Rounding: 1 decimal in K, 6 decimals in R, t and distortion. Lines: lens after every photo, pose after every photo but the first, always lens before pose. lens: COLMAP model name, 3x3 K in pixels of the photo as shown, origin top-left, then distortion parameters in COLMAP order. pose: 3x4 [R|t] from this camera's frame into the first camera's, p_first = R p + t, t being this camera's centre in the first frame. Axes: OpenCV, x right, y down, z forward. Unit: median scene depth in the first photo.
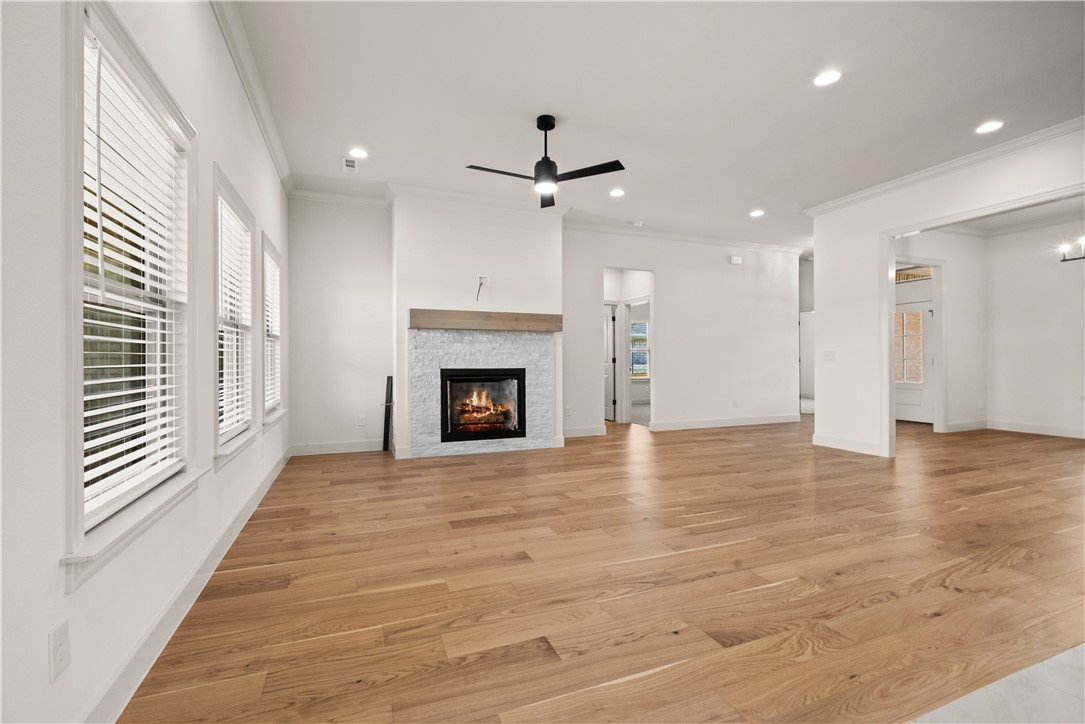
lens RADIAL K [[470.7, 0, 539.1], [0, 470.7, 360.8], [0, 0, 1]] dist [-0.003618, -0.000556]
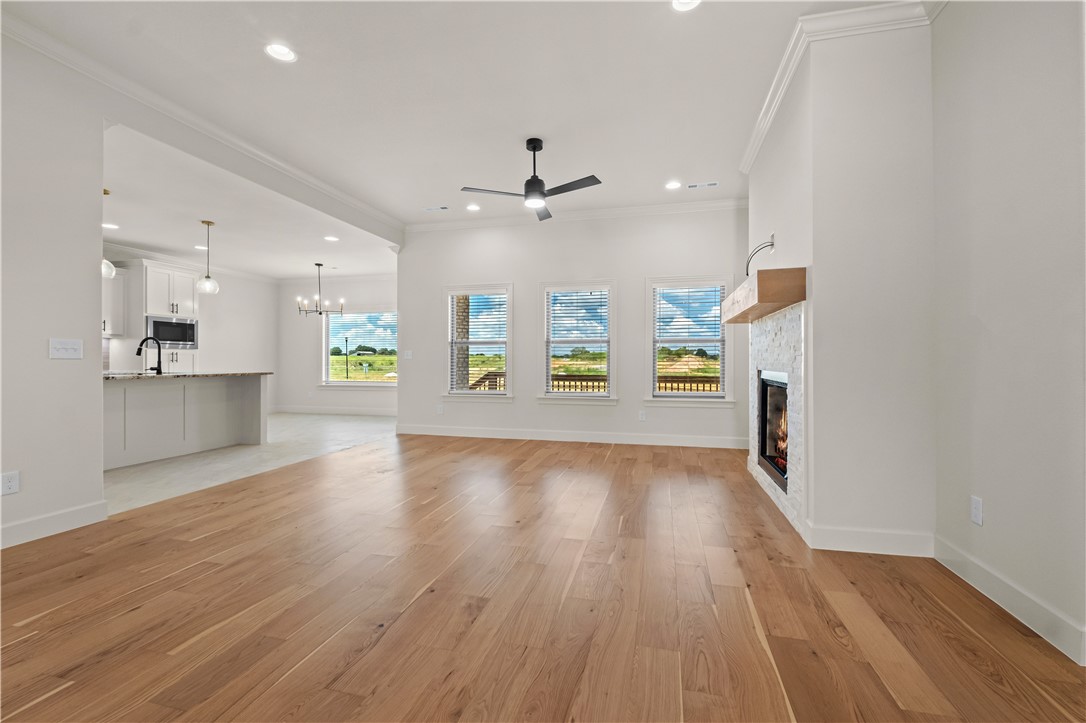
lens RADIAL K [[471.1, 0, 539.6], [0, 471.1, 360.3], [0, 0, 1]] dist [-0.003618, -0.000556]
pose [[-0.580663, 0.000104, -0.814144, 0.613421], [-0.001069, 0.999999, 0.000890, 0.000713], [0.814143, 0.001387, -0.580662, 1.113498]]
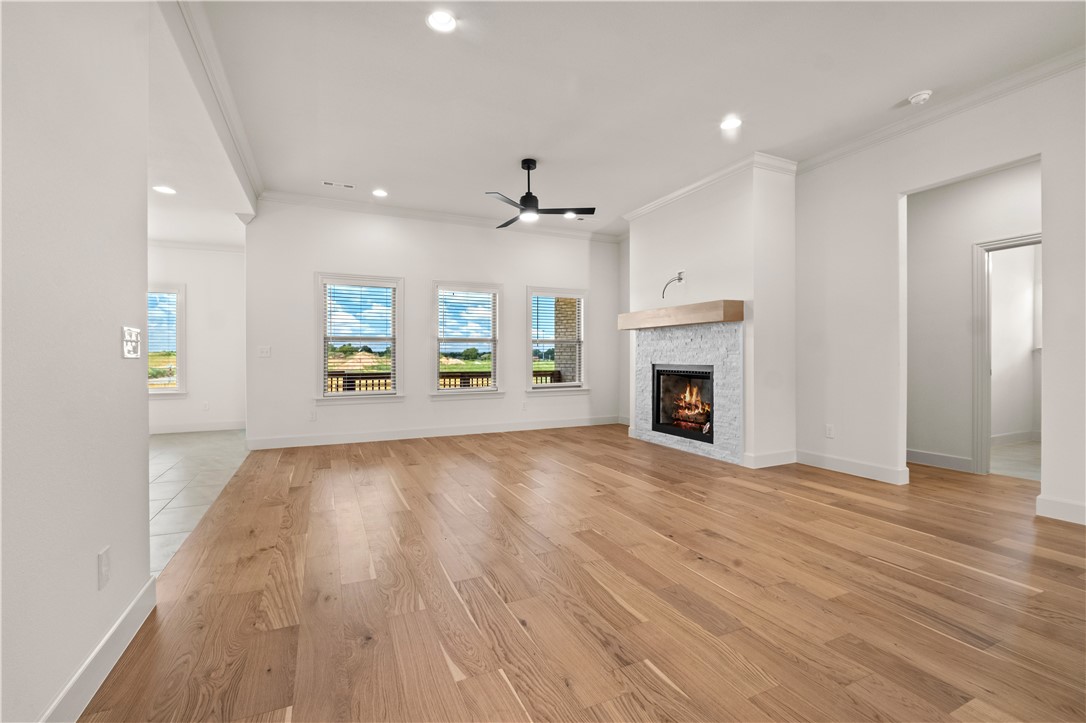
lens RADIAL K [[466.3, 0, 543.0], [0, 466.3, 361.5], [0, 0, 1]] dist [0.000515, -0.000084]
pose [[0.066838, 0.009513, -0.997718, 0.836437], [0.000968, 0.999953, 0.009599, 0.000280], [0.997763, -0.001608, 0.066826, 0.643198]]
